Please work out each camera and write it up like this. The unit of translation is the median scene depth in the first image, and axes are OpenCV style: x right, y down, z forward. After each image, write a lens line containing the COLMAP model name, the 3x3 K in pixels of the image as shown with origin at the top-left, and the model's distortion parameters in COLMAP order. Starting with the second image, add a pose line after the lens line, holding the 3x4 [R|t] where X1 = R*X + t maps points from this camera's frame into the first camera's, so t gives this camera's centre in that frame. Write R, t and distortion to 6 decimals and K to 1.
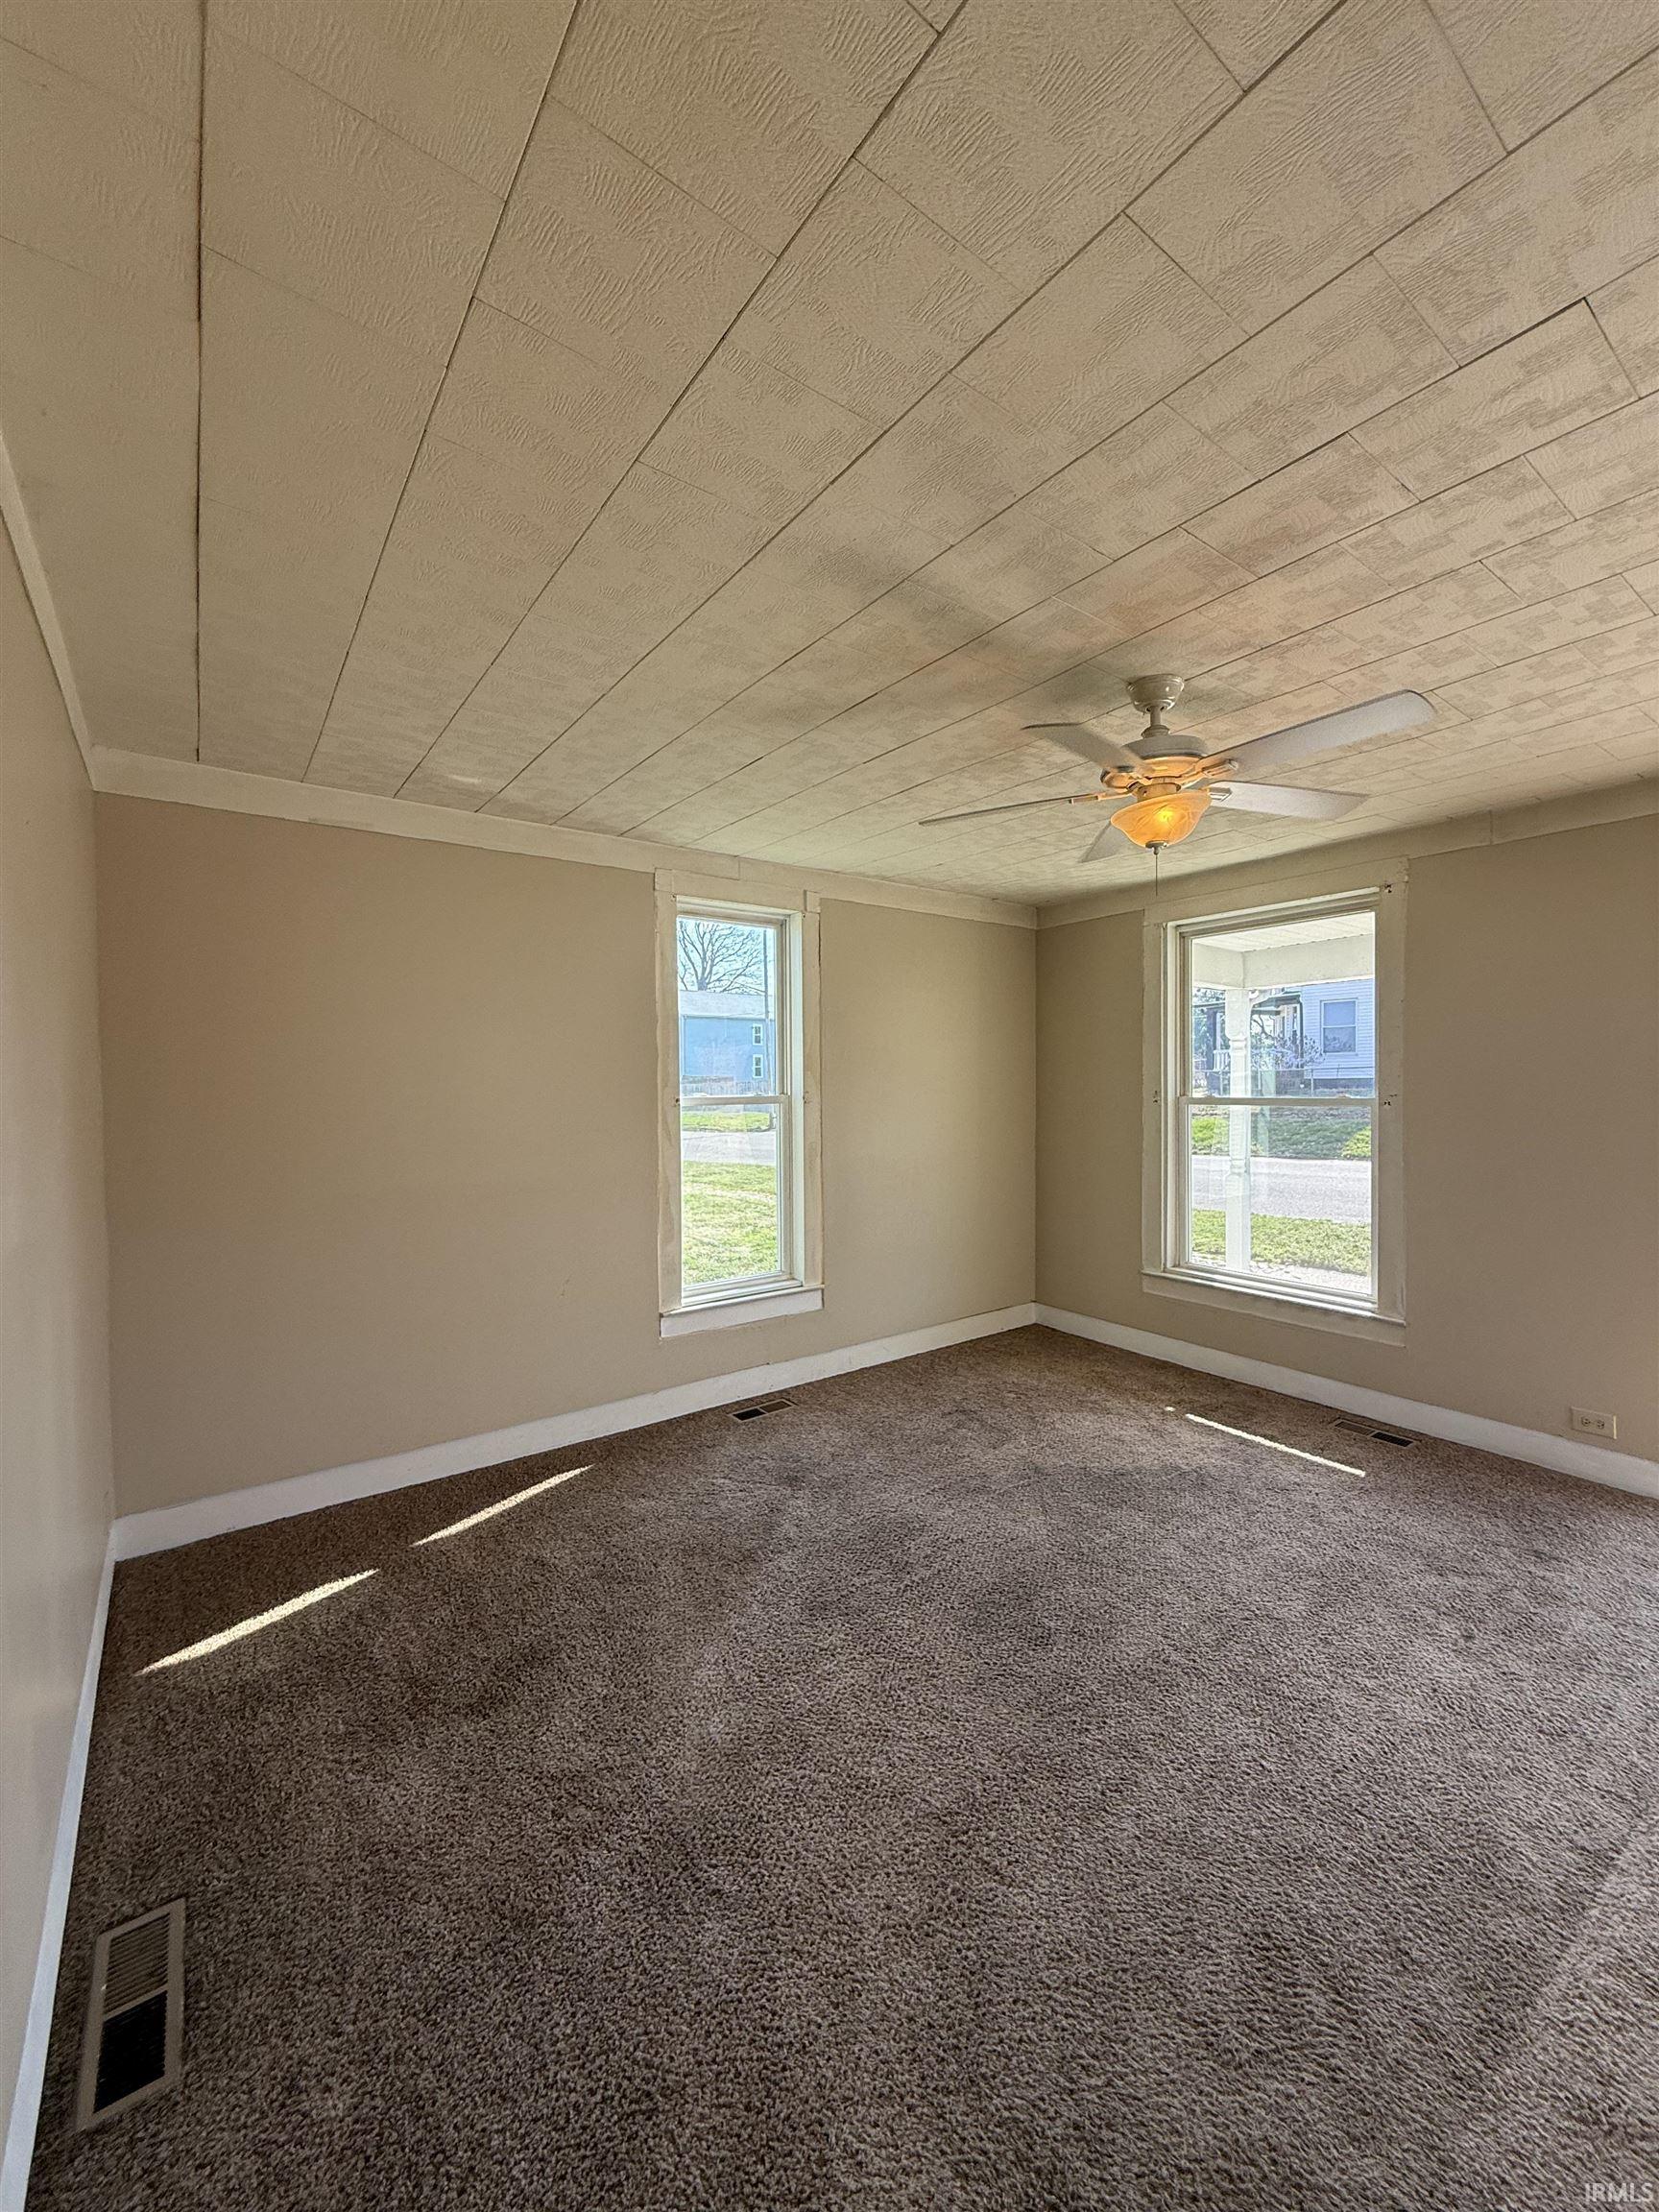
lens RADIAL K [[882.4, 0, 821.0], [0, 882.4, 1102.8], [0, 0, 1]] dist [0.002903, -0.000035]
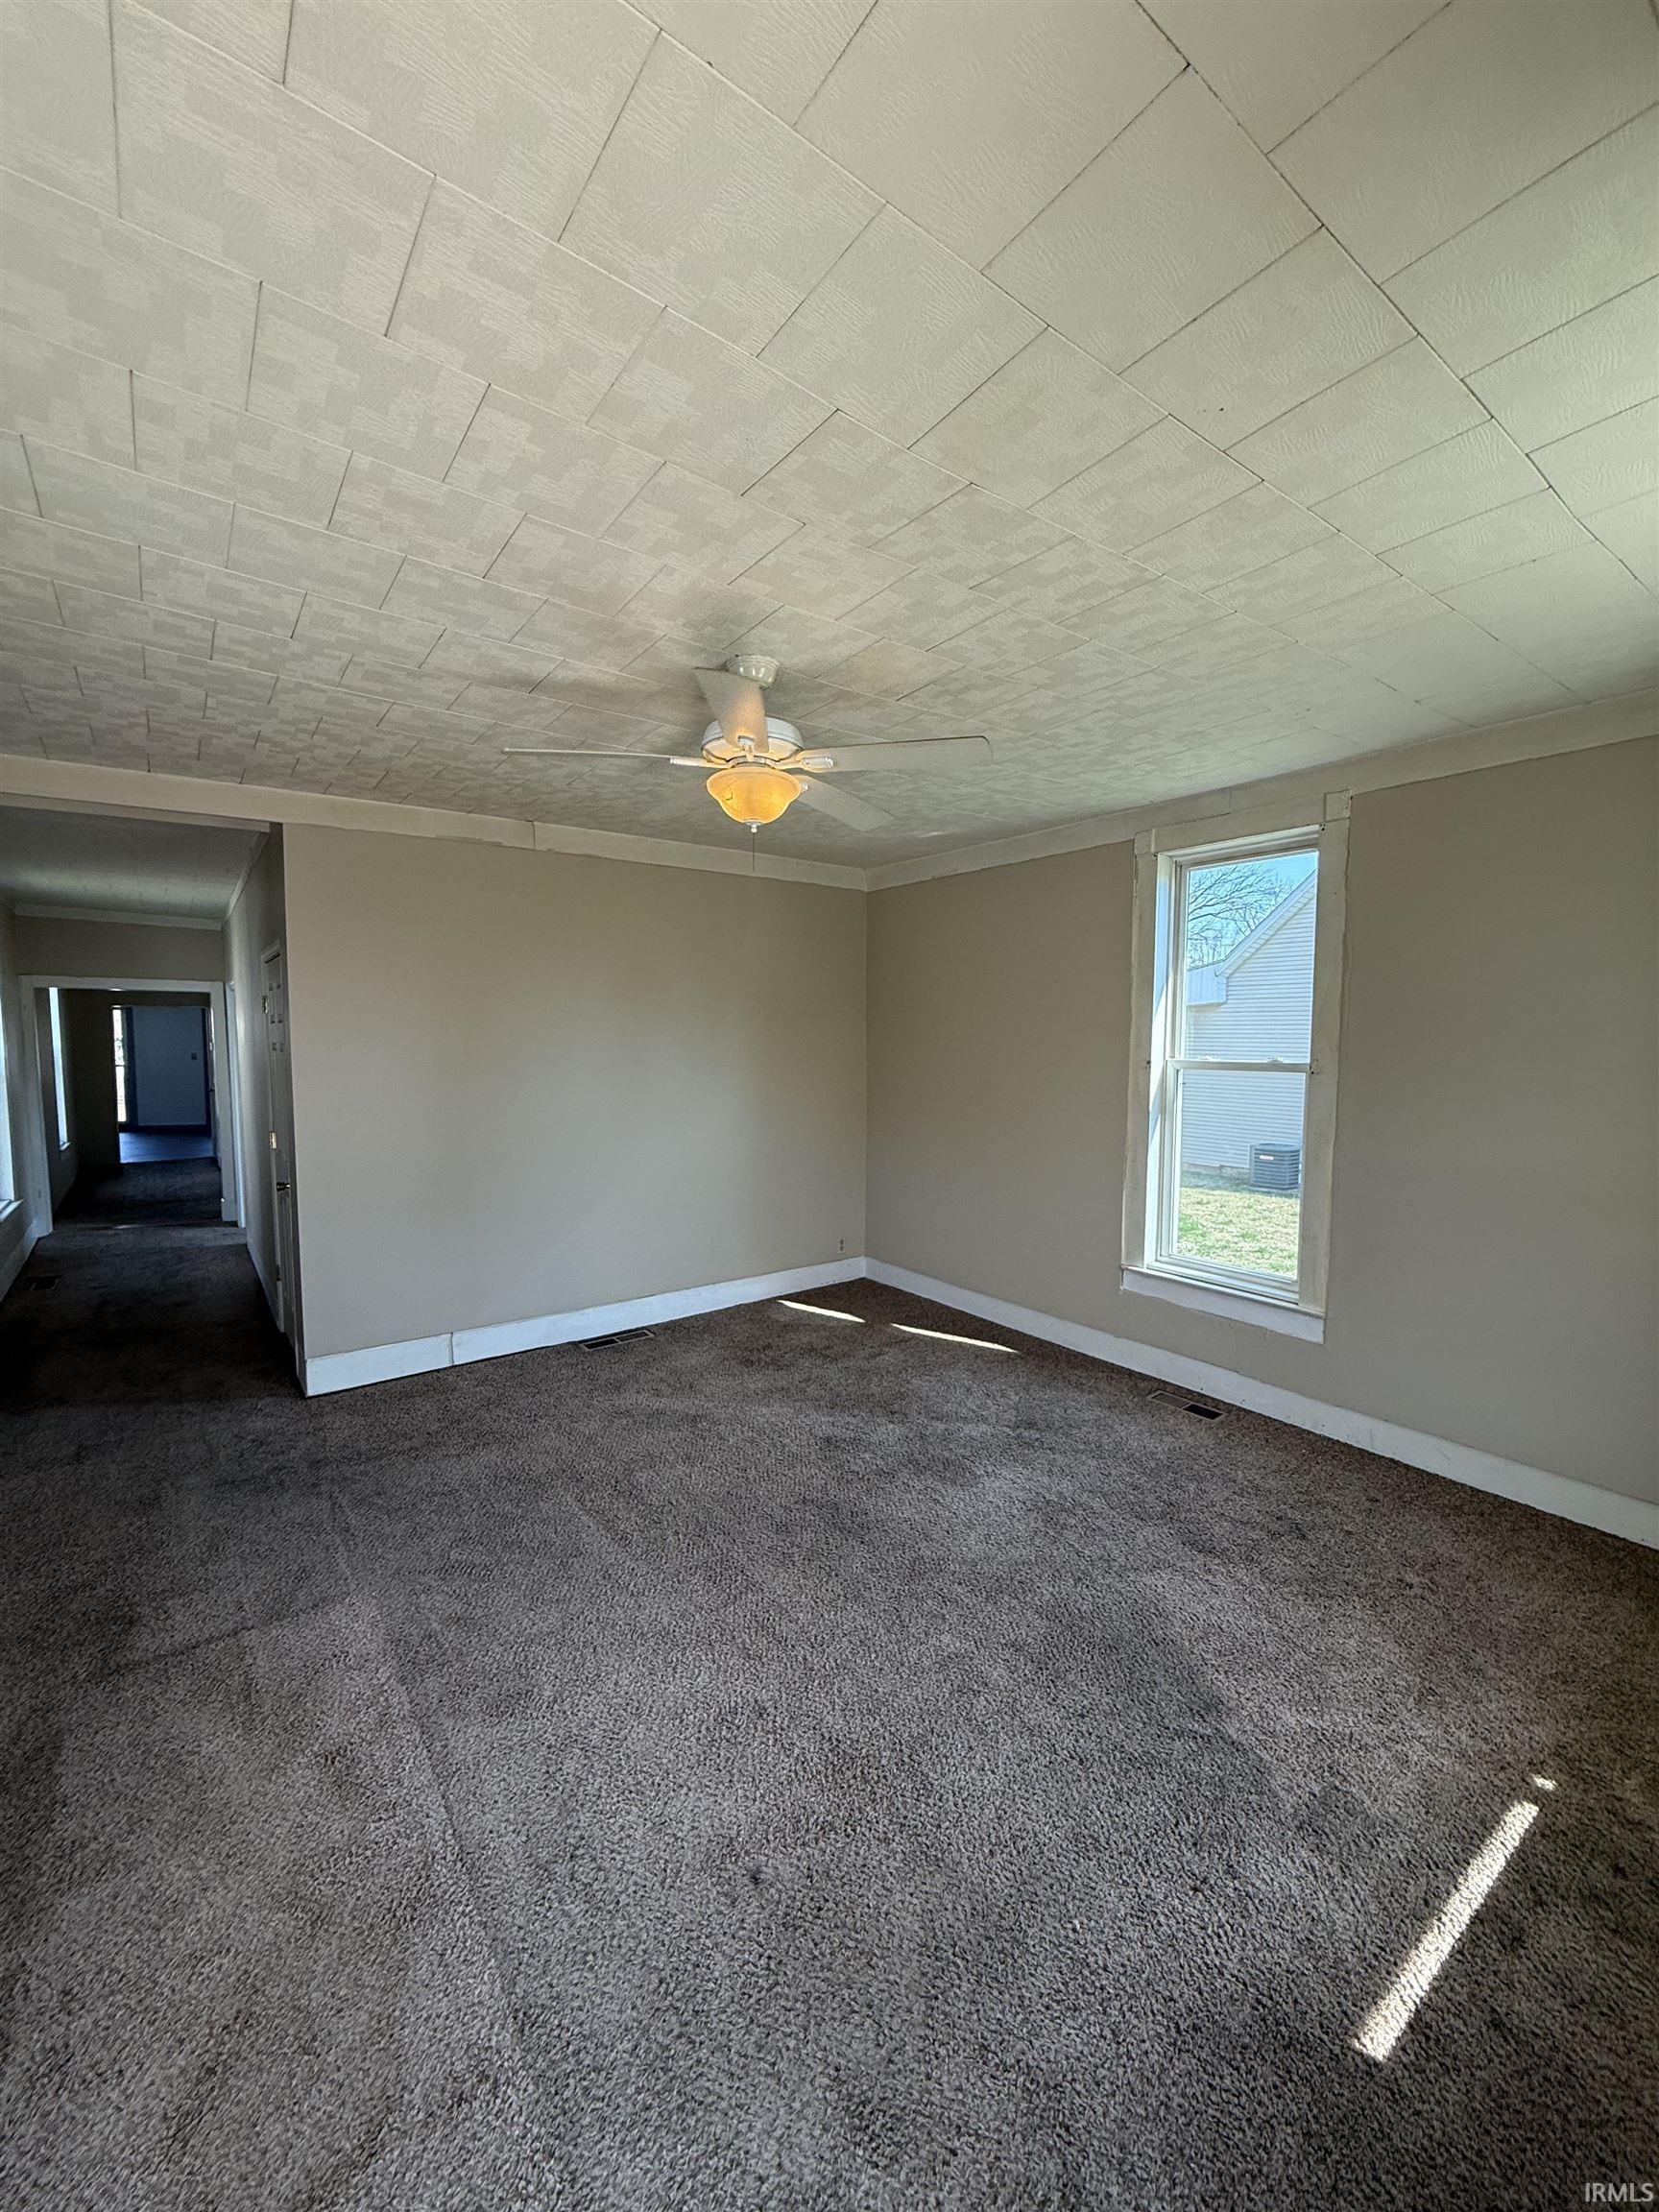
lens RADIAL K [[882.4, 0, 831.4], [0, 882.4, 1101.1], [0, 0, 1]] dist [0.002903, -0.000035]
pose [[0.010808, 0.084349, -0.996378, 0.853630], [-0.023493, 0.996182, 0.084078, -0.035149], [0.999666, 0.022499, 0.012749, 0.647089]]
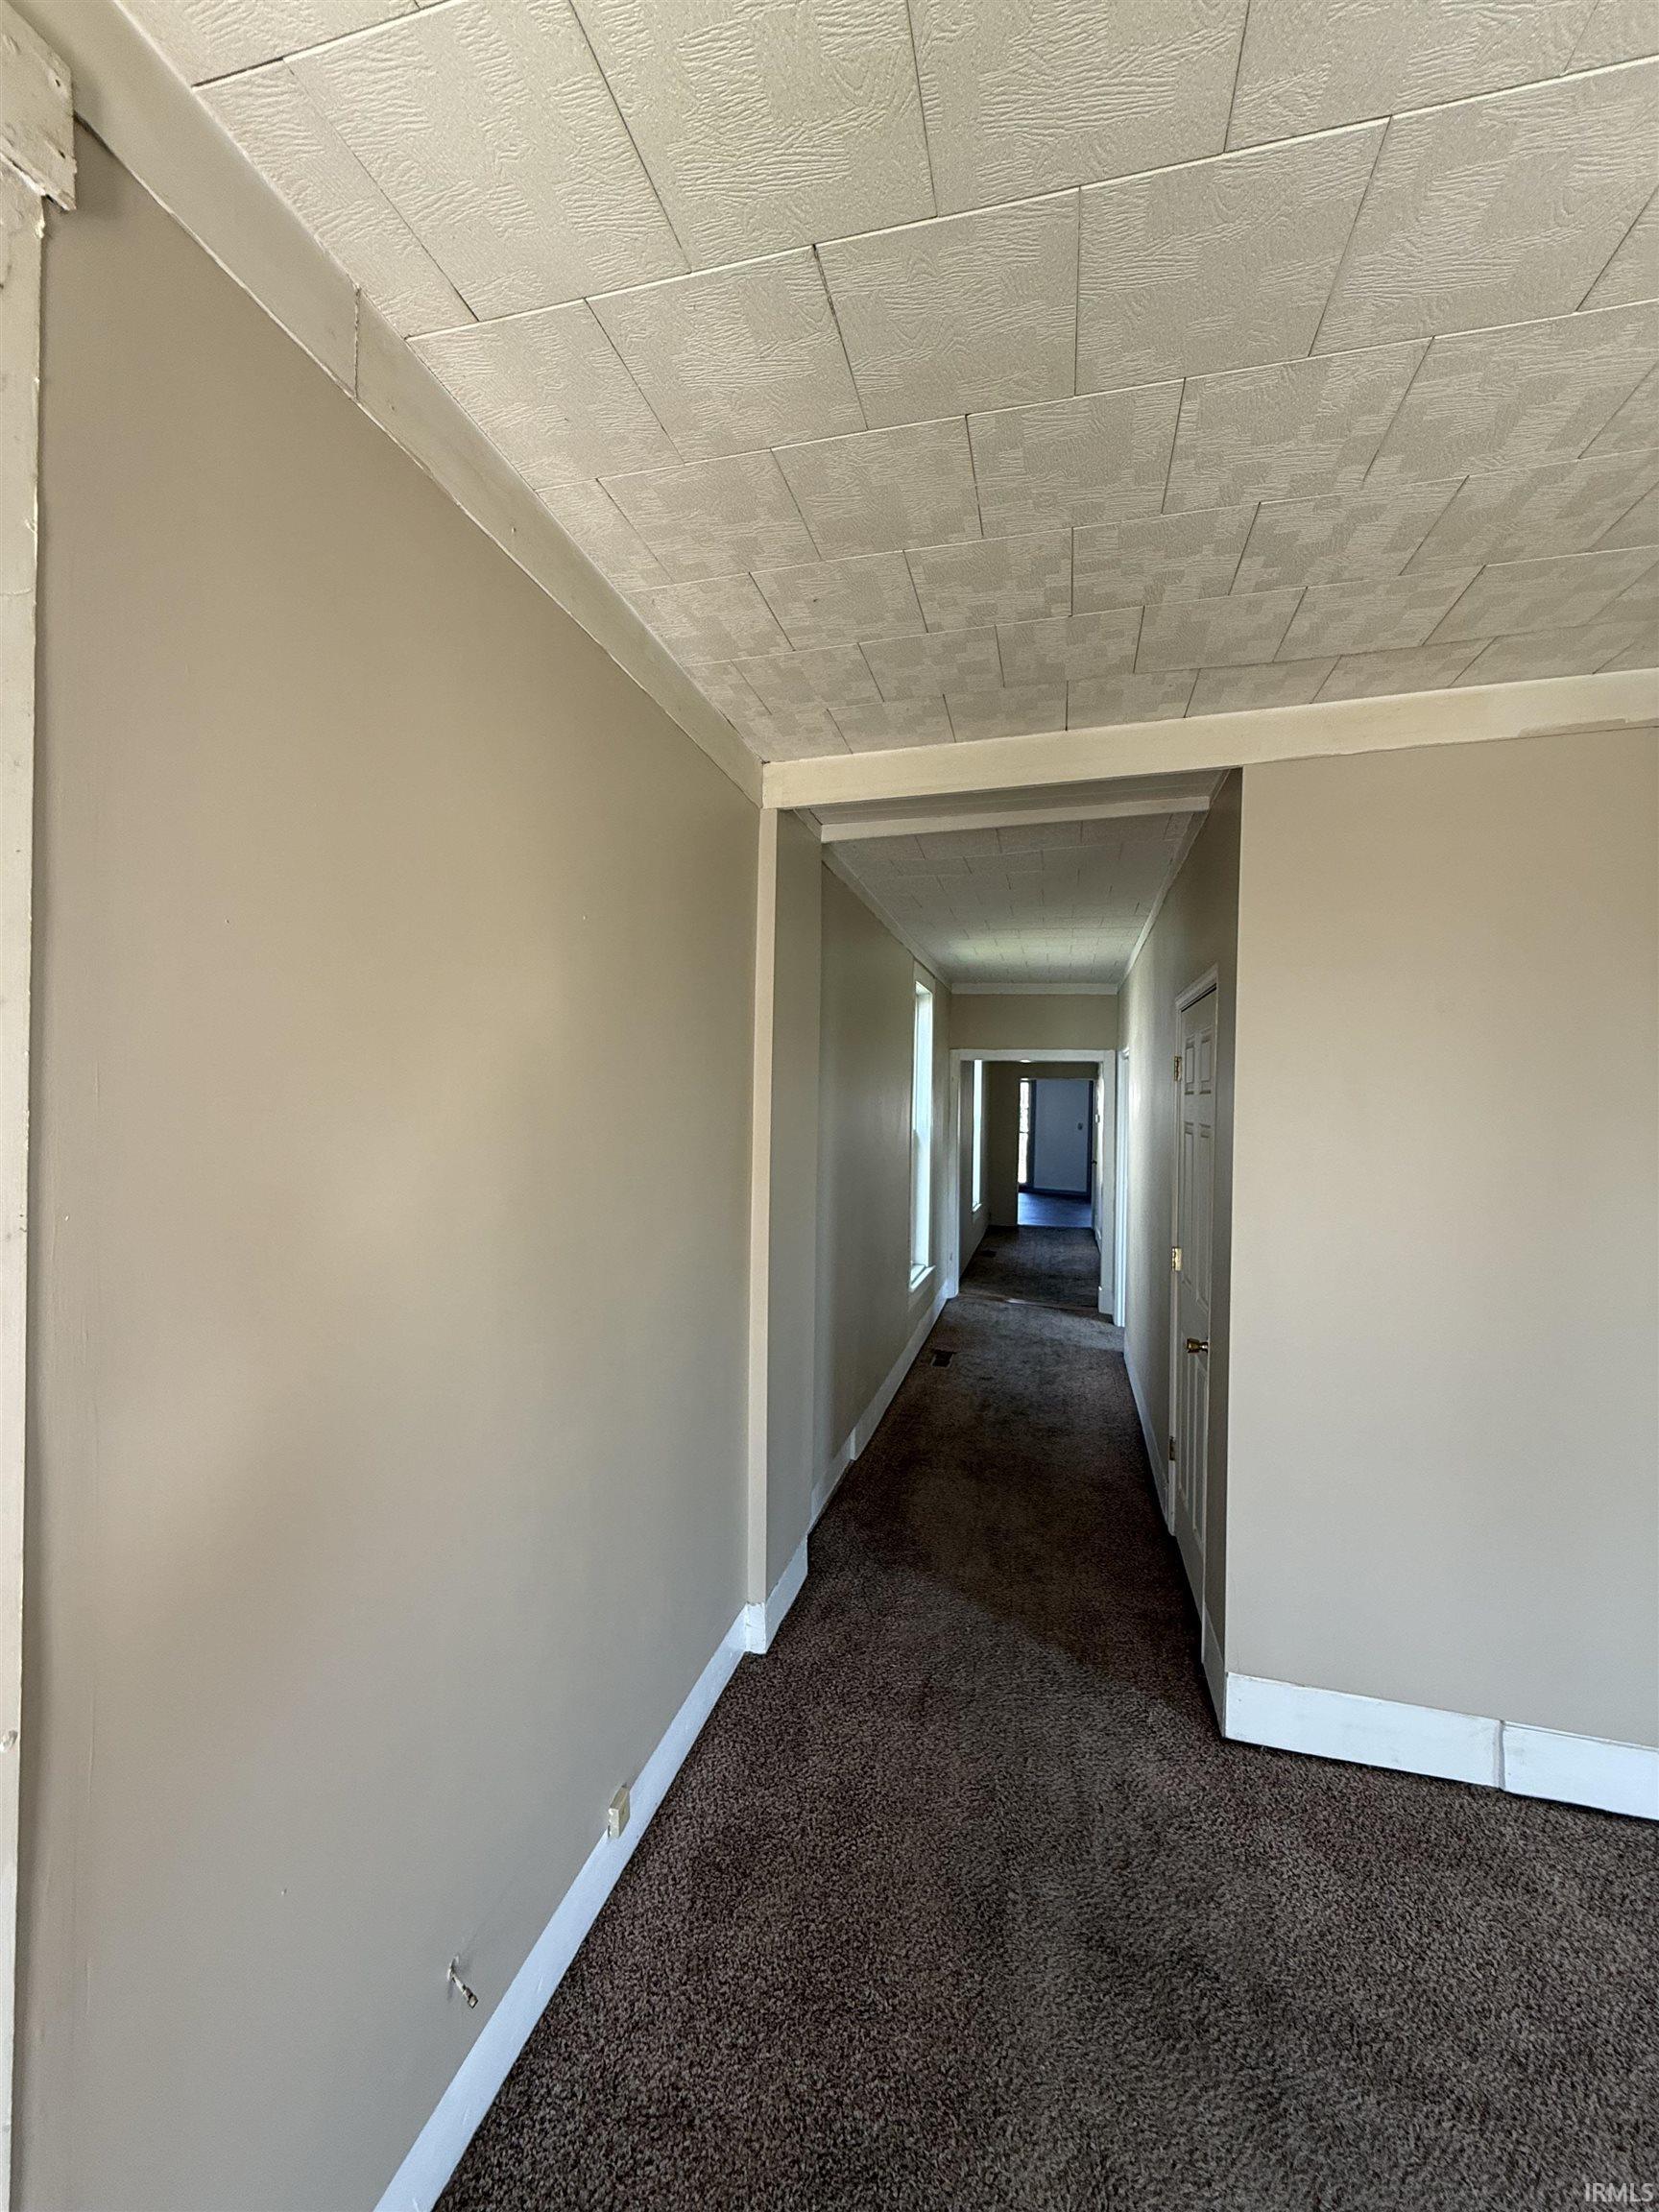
lens RADIAL K [[882.4, 0, 832.6], [0, 882.4, 1100.3], [0, 0, 1]] dist [0.002903, -0.000035]
pose [[-0.773949, -0.002976, -0.633241, 0.453751], [-0.023807, 0.999419, 0.024400, -0.028714], [0.632801, 0.033959, -0.773570, 0.351637]]
